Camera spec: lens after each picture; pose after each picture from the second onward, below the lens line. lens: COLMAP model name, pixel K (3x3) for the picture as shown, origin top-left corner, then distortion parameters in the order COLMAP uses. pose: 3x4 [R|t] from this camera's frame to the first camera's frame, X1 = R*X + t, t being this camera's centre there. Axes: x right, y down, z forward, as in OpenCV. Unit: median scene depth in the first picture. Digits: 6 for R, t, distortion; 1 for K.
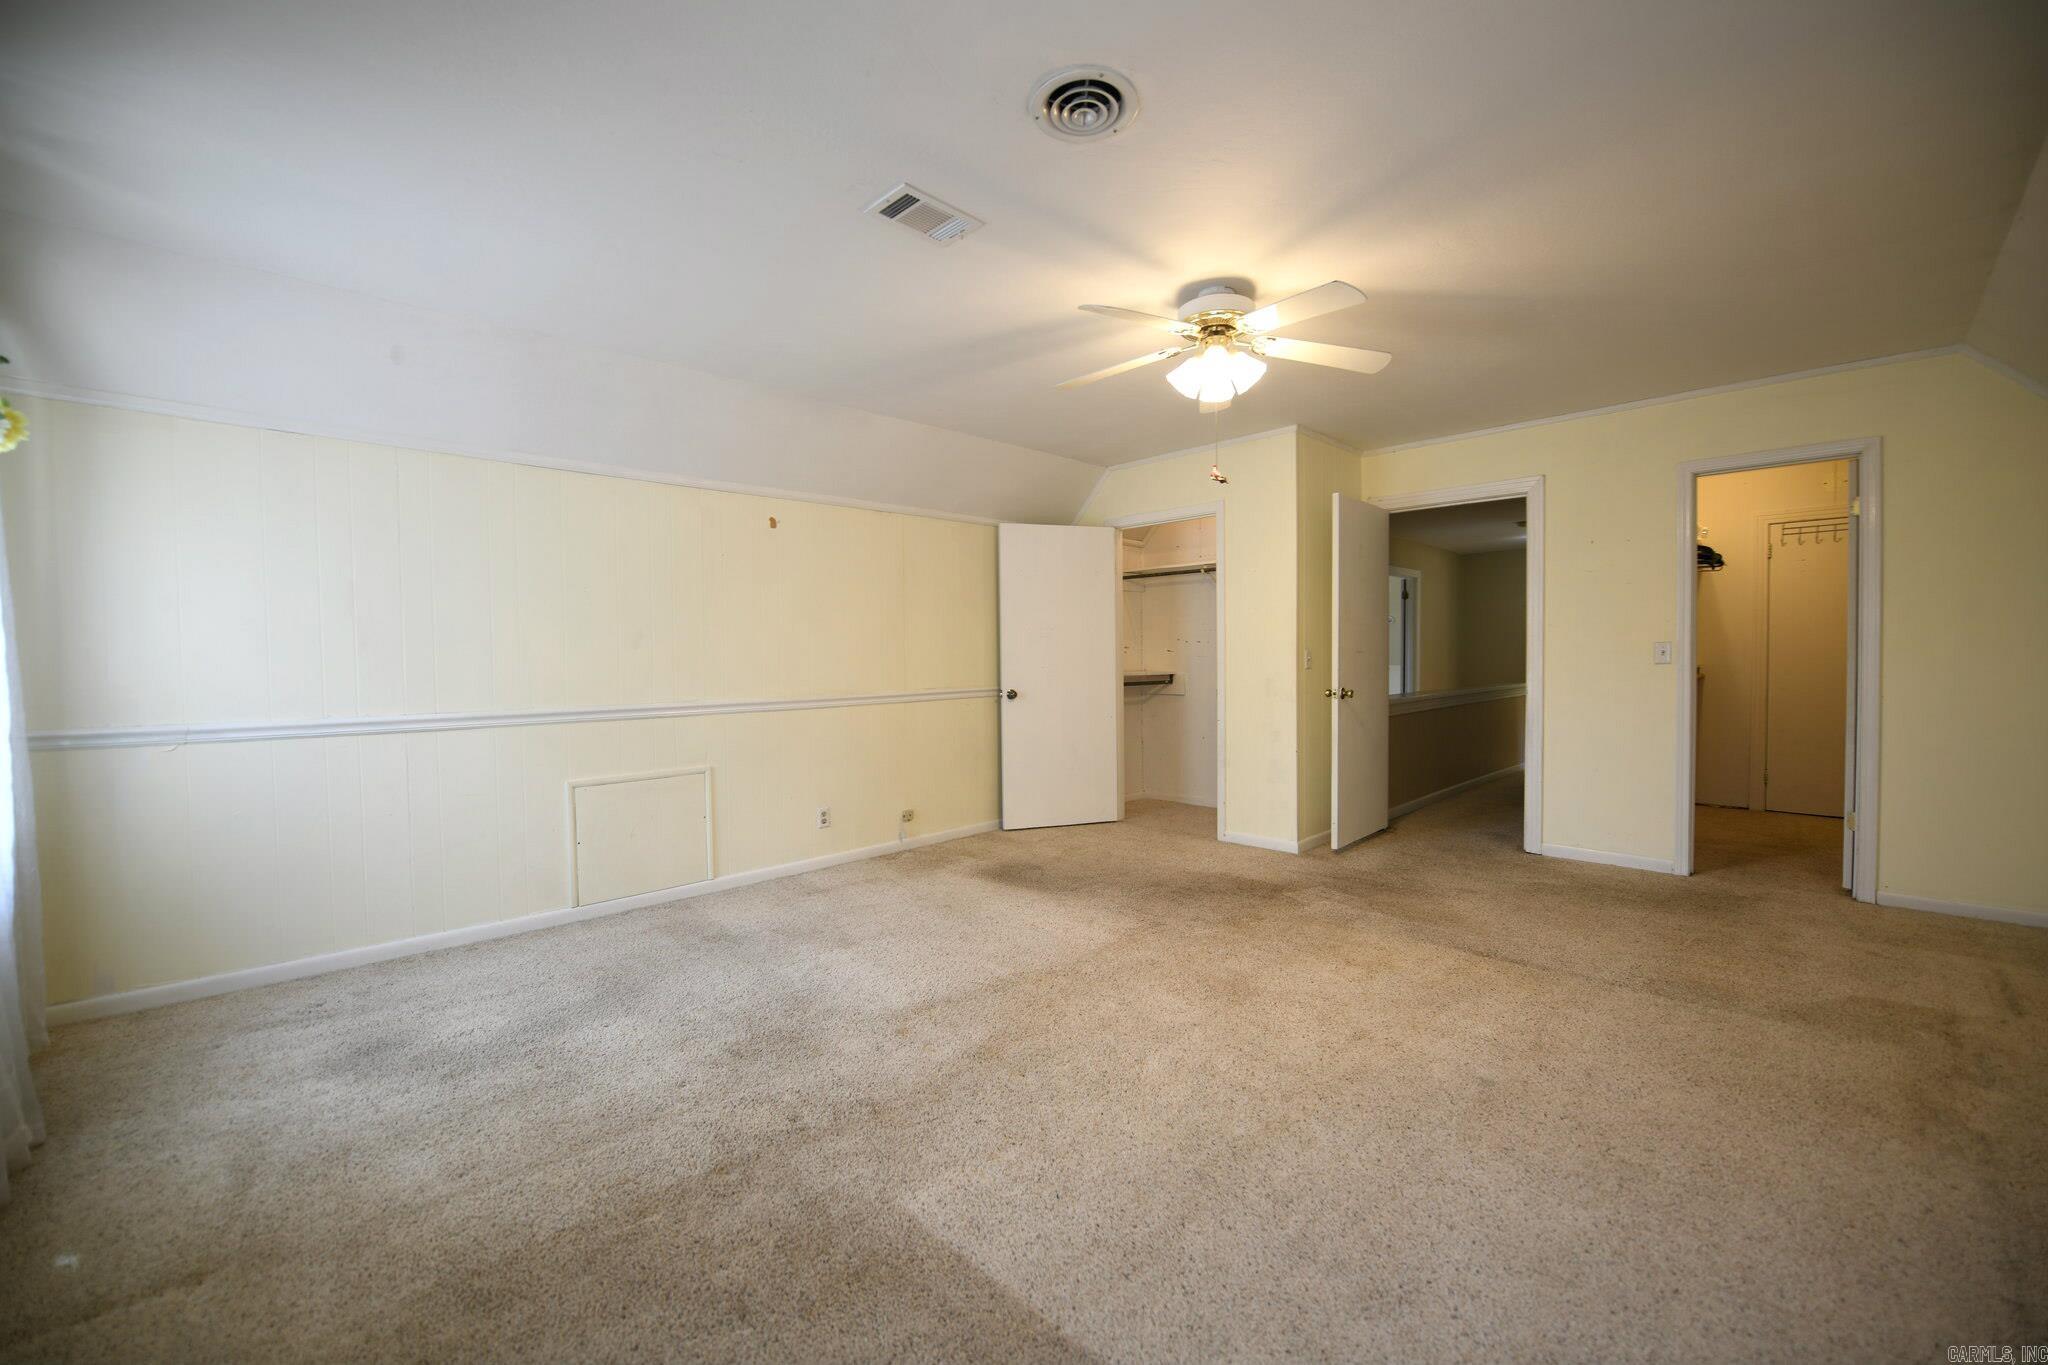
lens RADIAL K [[822.4, 0, 1019.0], [0, 822.4, 679.7], [0, 0, 1]] dist [-0.005238, -0.005537]
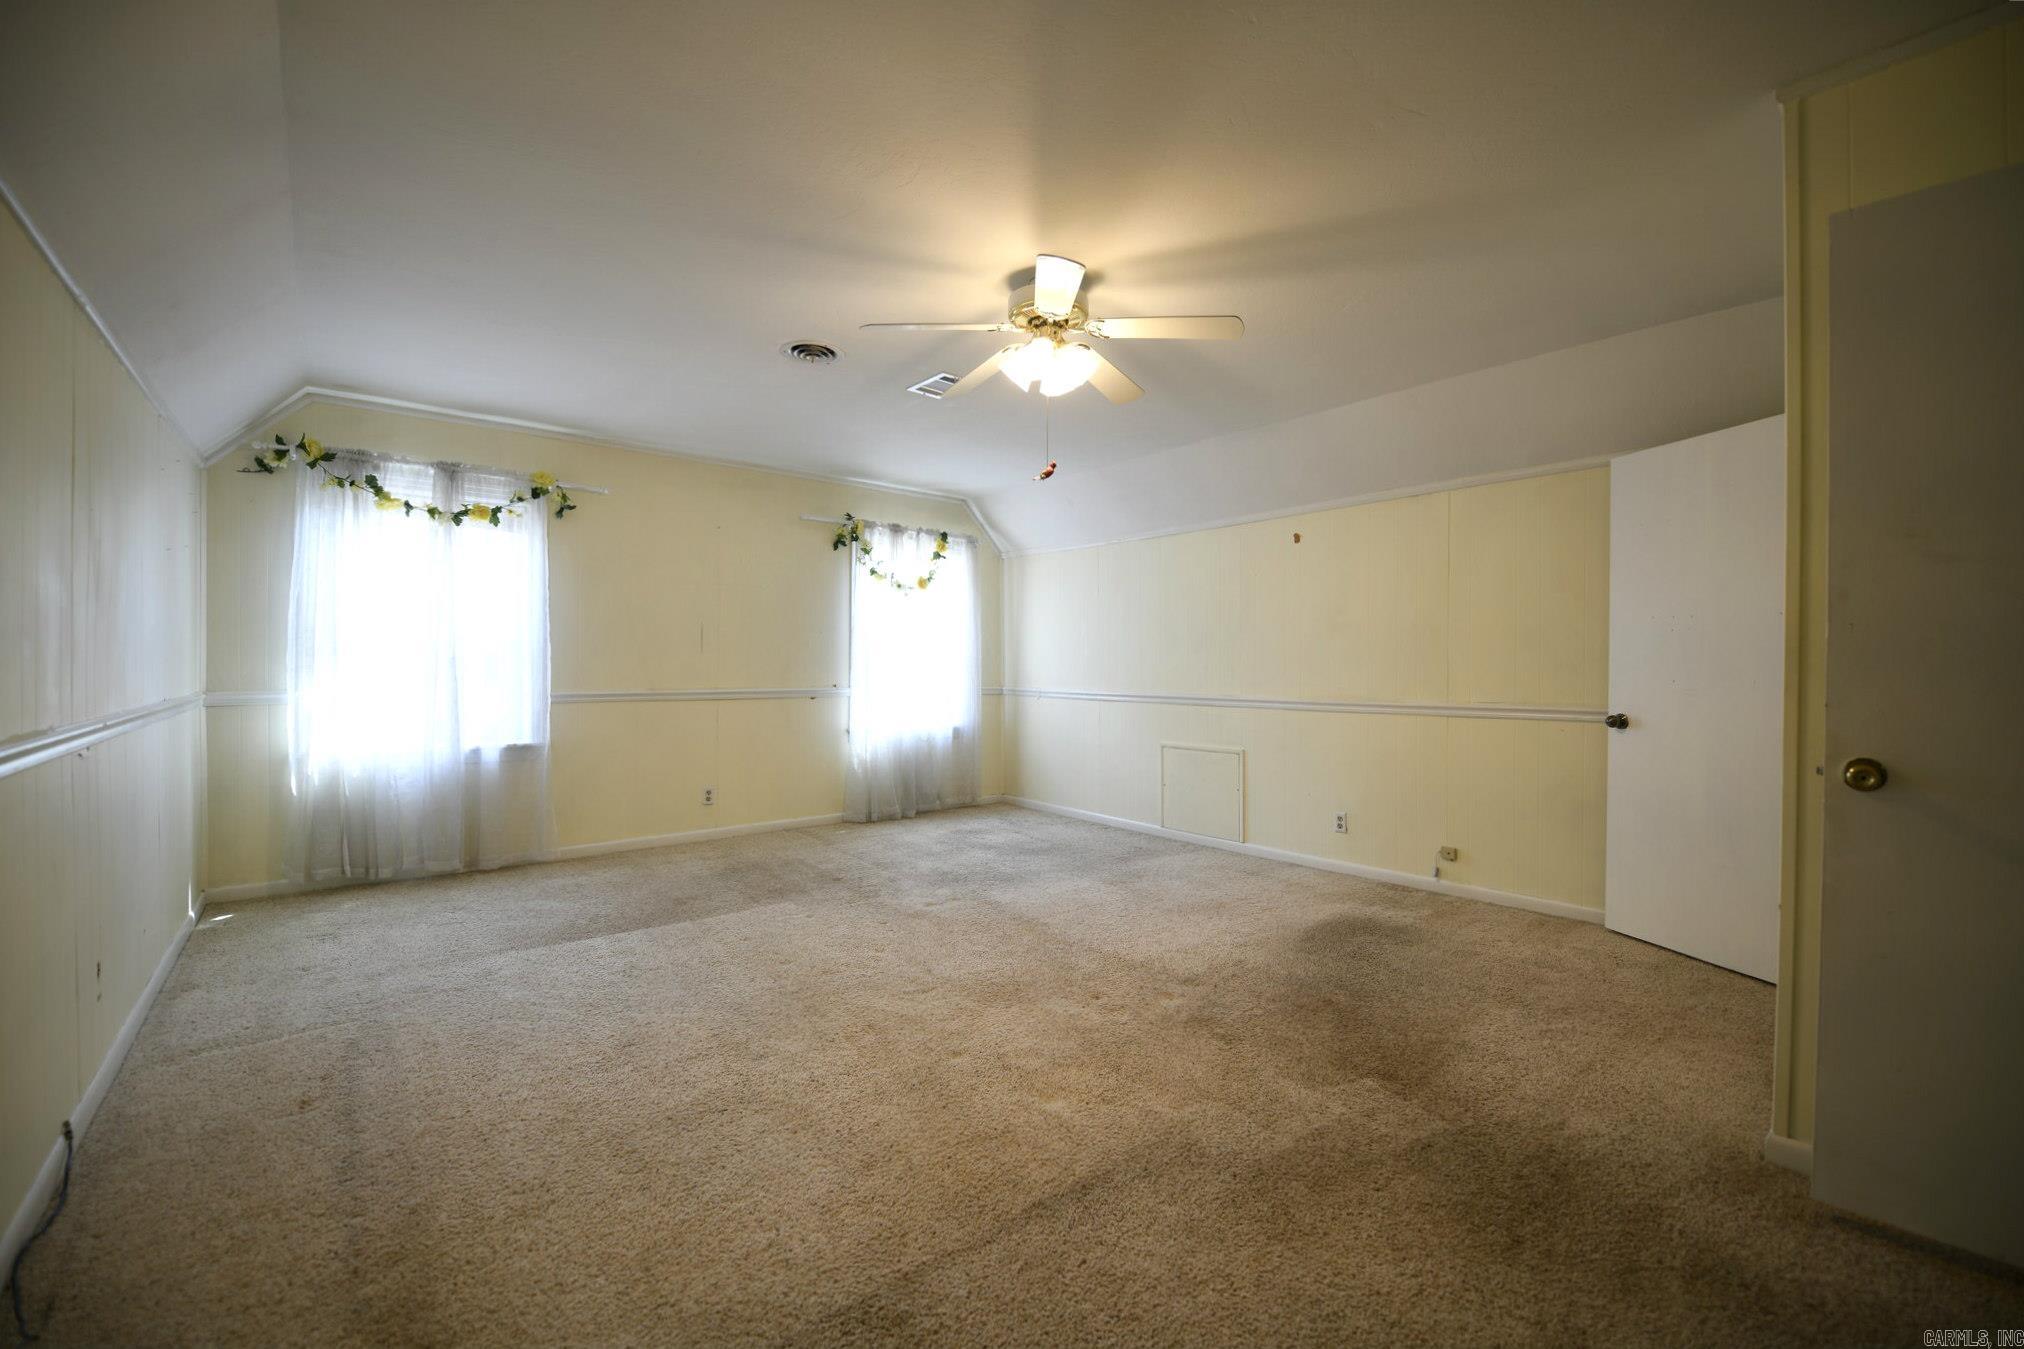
lens RADIAL K [[812.8, 0, 1007.1], [0, 812.8, 671.7], [0, 0, 1]] dist [-0.005238, -0.005537]
pose [[-0.085132, 0.019090, -0.996187, 0.909215], [-0.028071, 0.999374, 0.021550, -0.028822], [0.995974, 0.029798, -0.084543, 0.793985]]
